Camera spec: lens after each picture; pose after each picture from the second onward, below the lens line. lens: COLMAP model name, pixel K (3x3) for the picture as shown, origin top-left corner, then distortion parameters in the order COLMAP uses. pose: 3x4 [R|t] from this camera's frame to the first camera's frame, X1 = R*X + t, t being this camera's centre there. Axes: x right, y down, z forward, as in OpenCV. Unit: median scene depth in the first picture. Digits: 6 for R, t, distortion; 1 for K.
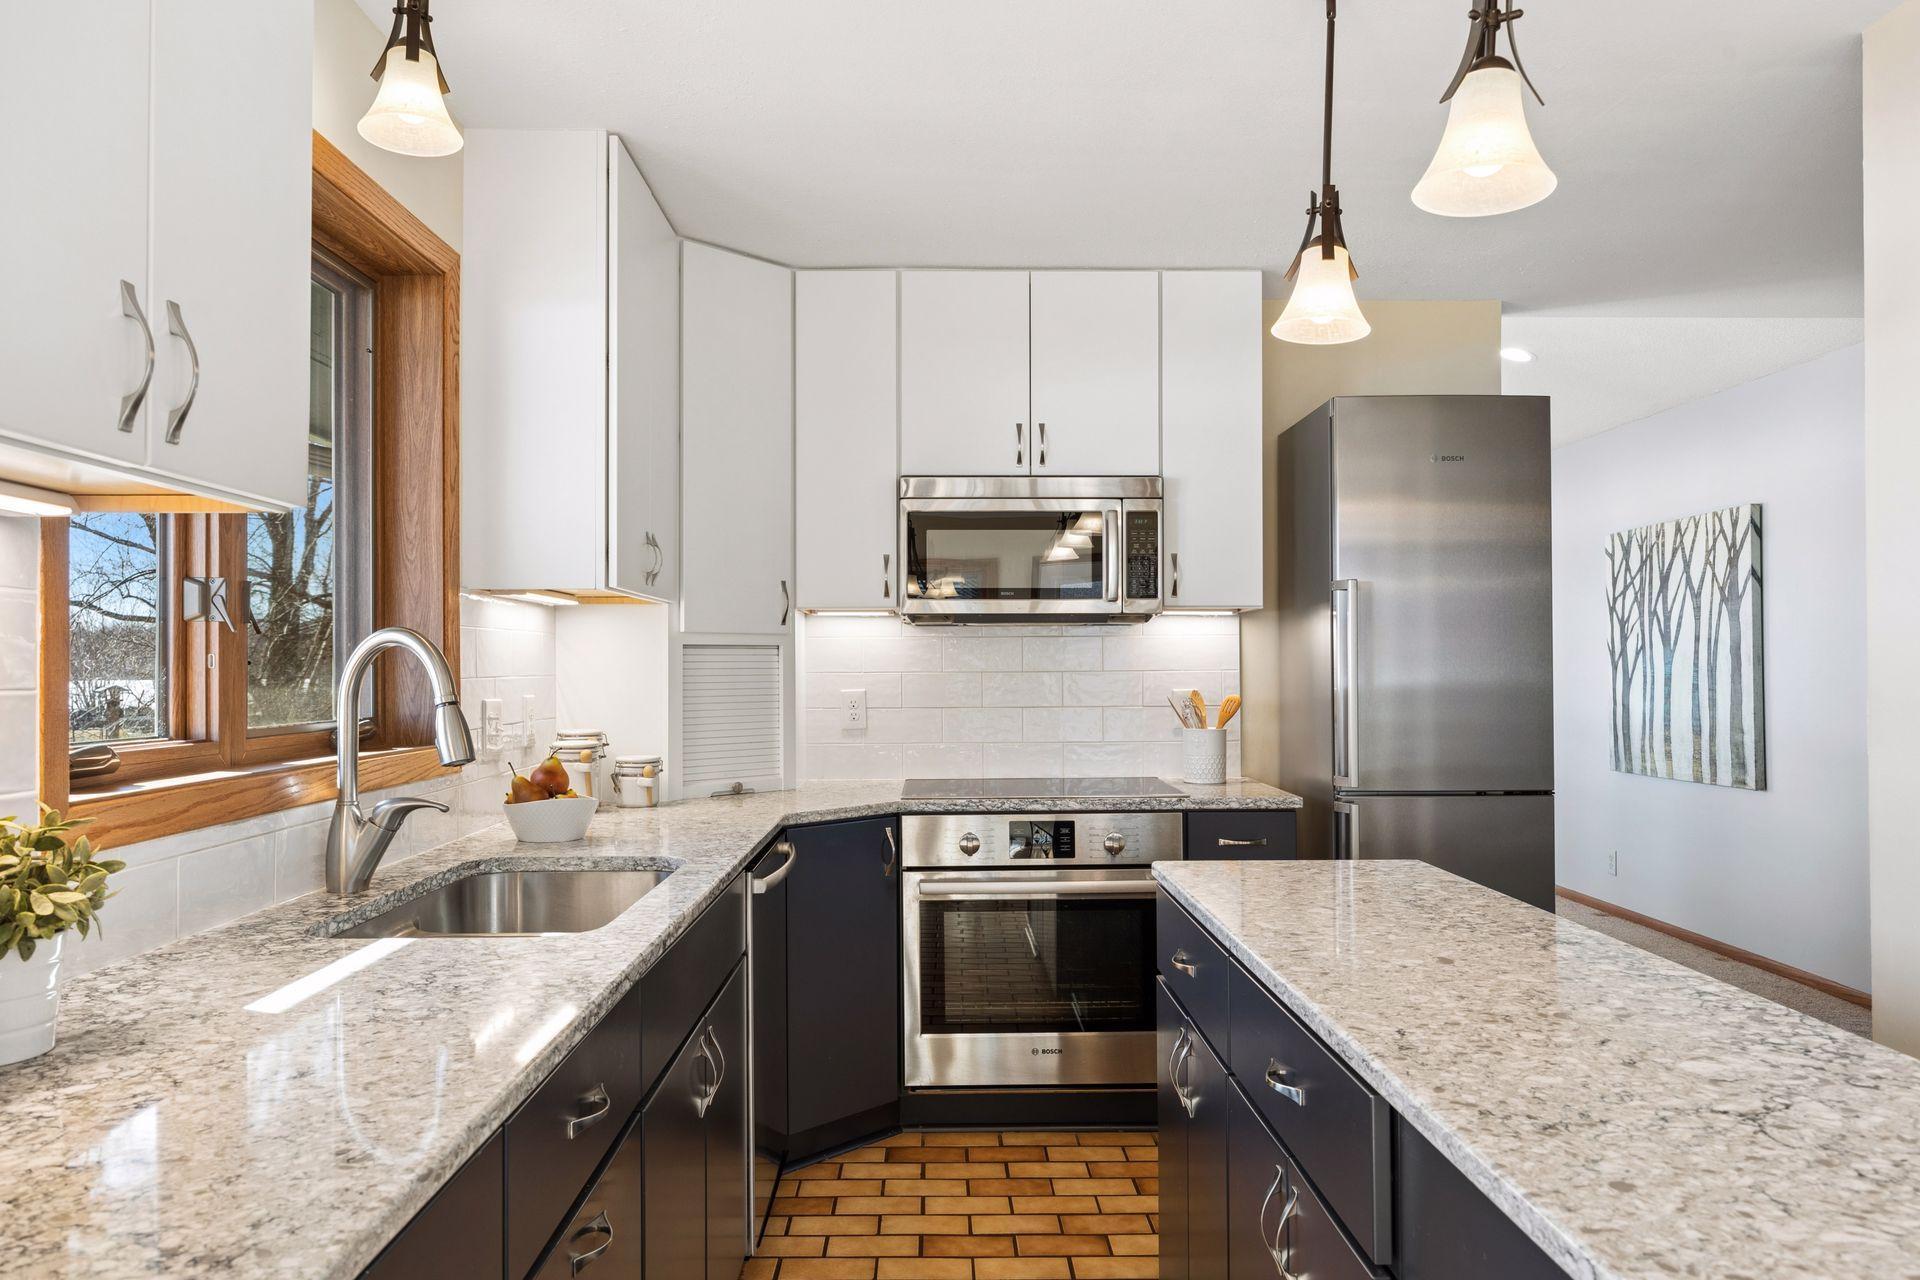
lens RADIAL K [[1309.1, 0, 961.0], [0, 1309.1, 651.7], [0, 0, 1]] dist [-0.021258, 0.001350]
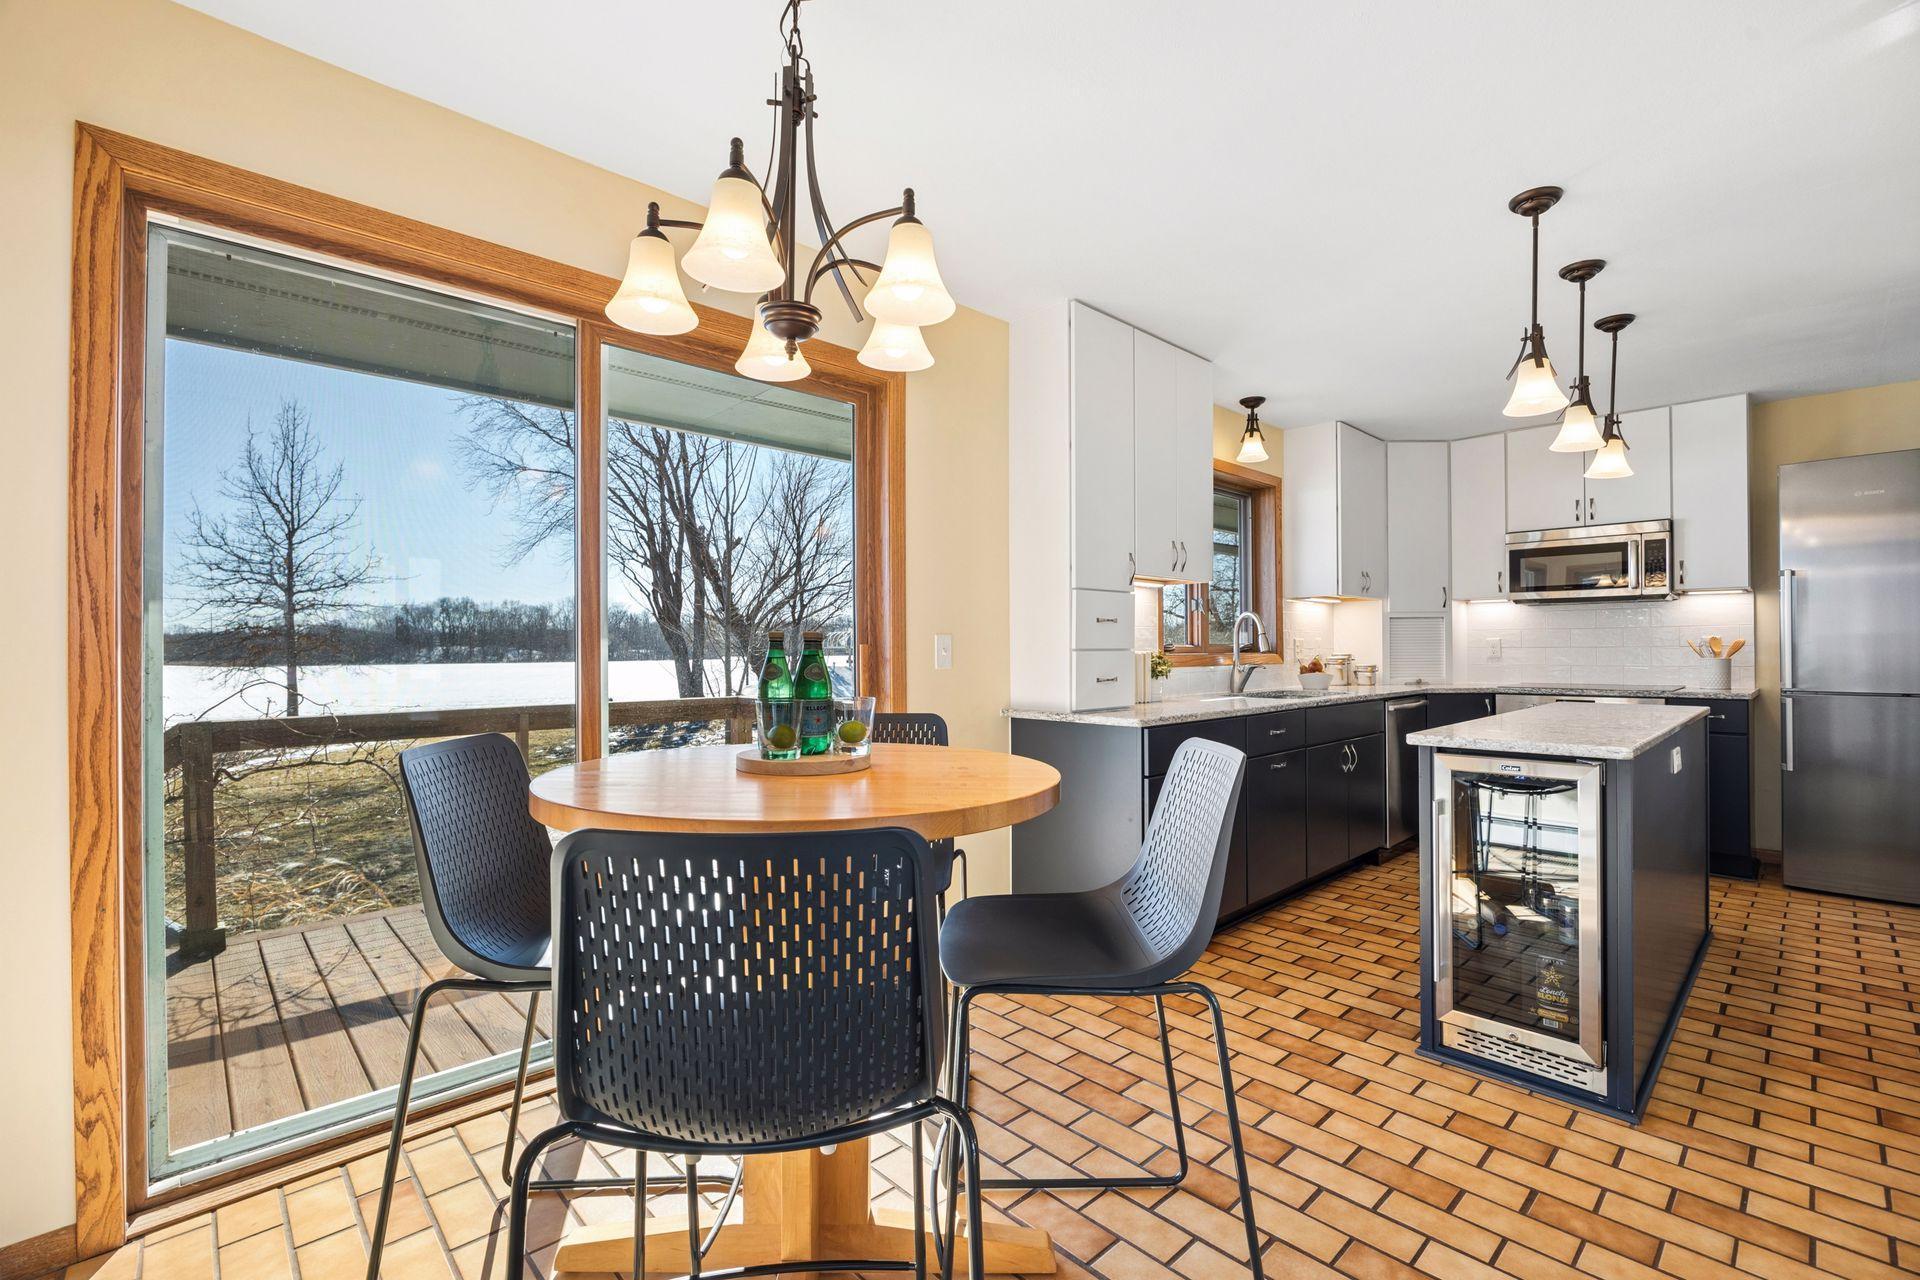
lens RADIAL K [[829.9, 0, 970.5], [0, 829.9, 647.8], [0, 0, 1]] dist [-0.000888, -0.000202]
pose [[0.675481, 0.000302, -0.737378, 0.386831], [0.010596, 0.999893, 0.010116, 0.027257], [0.737301, -0.014646, 0.675405, -0.566668]]
